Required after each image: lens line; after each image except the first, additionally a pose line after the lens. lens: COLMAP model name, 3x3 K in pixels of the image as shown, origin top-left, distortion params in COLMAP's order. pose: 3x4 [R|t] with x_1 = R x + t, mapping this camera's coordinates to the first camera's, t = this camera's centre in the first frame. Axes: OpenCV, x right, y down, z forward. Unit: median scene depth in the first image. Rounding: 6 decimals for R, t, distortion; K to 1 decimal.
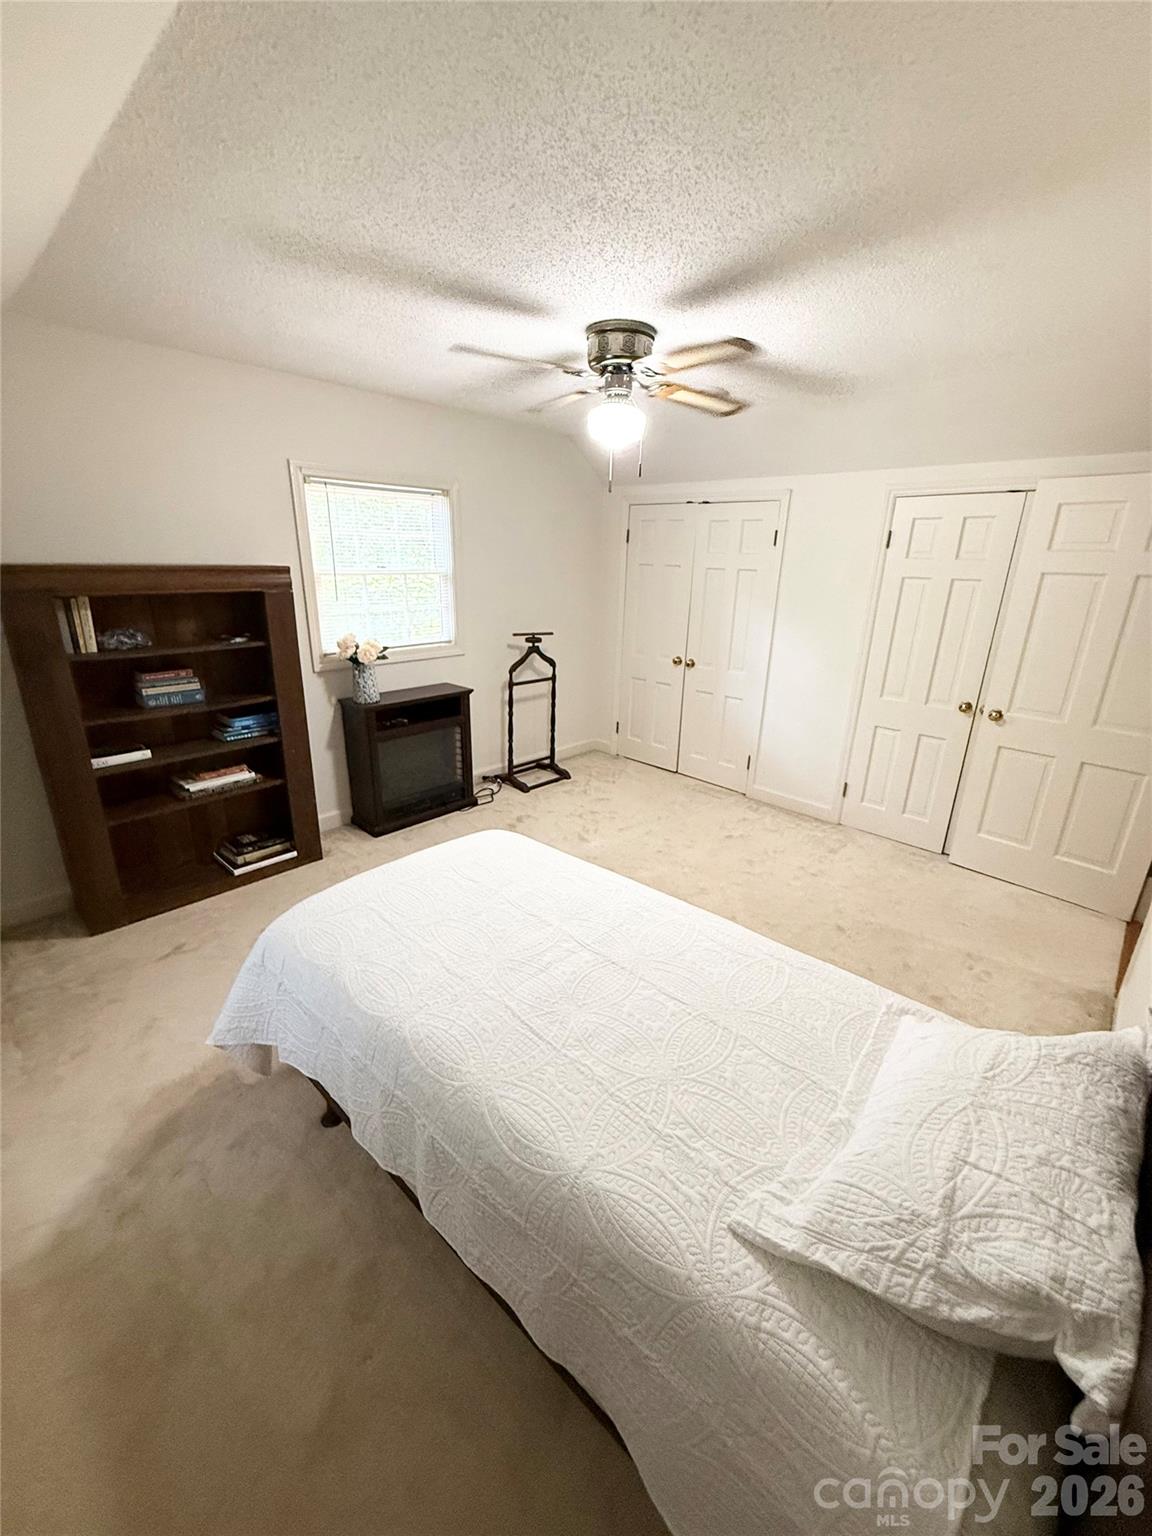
lens RADIAL K [[635.4, 0, 576.0], [0, 635.4, 768.0], [0, 0, 1]] dist [-0.001530, -0.000107]
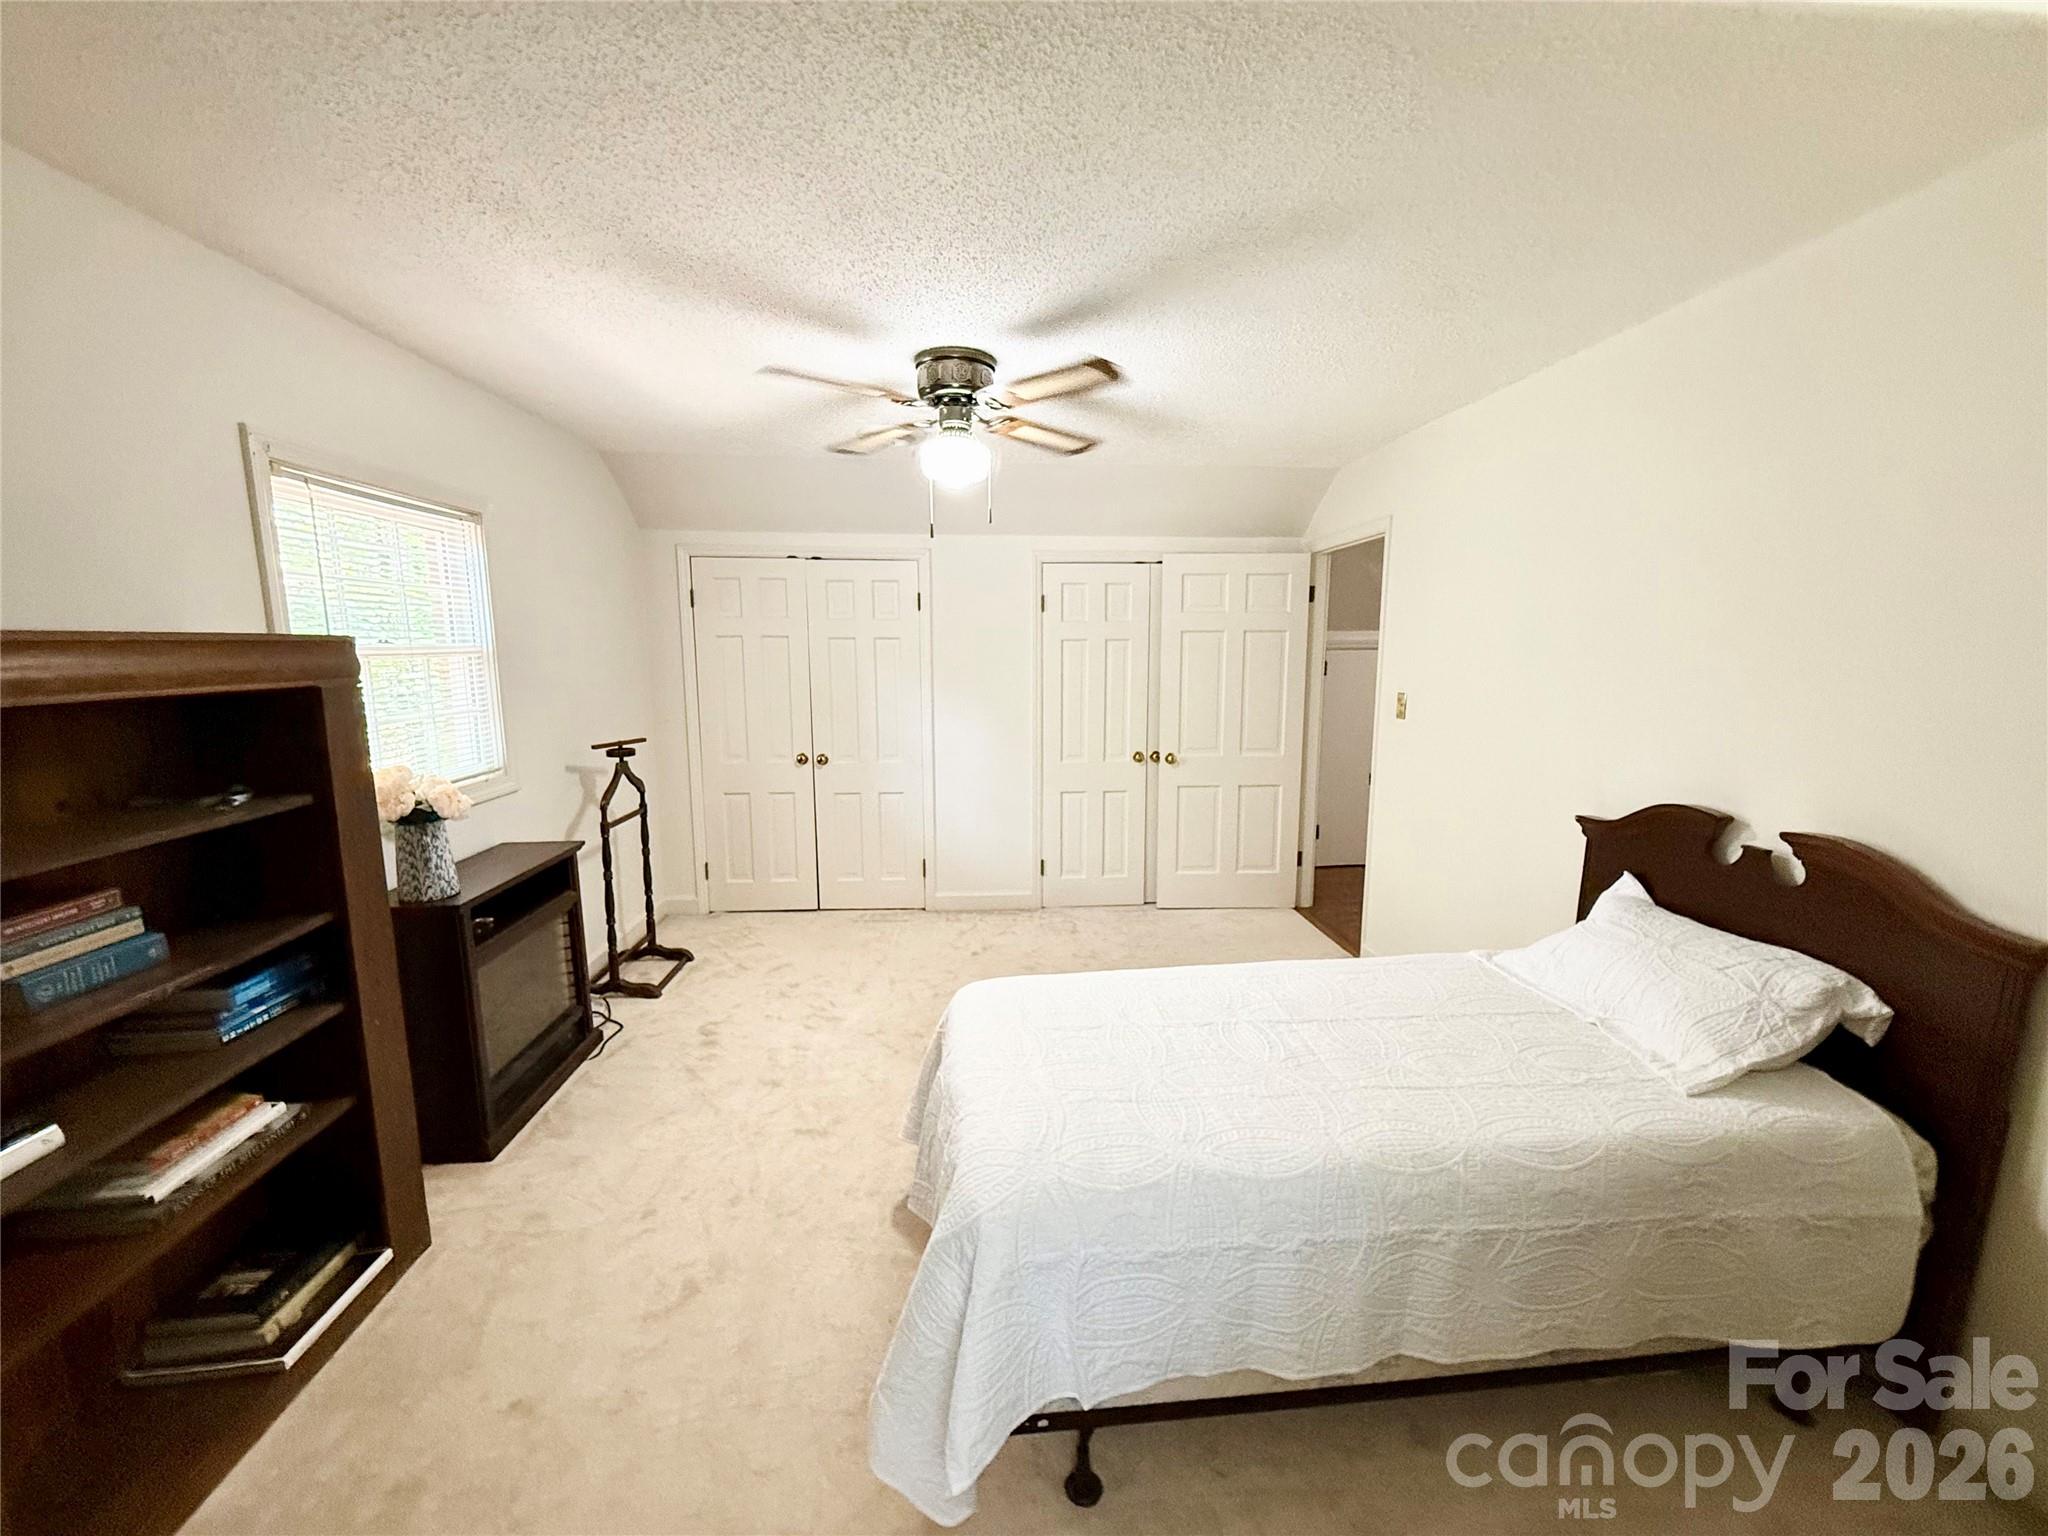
lens RADIAL K [[856.5, 0, 1024.0], [0, 856.5, 768.0], [0, 0, 1]] dist [0.019488, -0.015451]
pose [[0.650210, -0.129806, 0.748583, -0.526221], [0.257079, 0.964766, -0.056003, -0.044019], [-0.714938, 0.228859, 0.660671, 0.190627]]
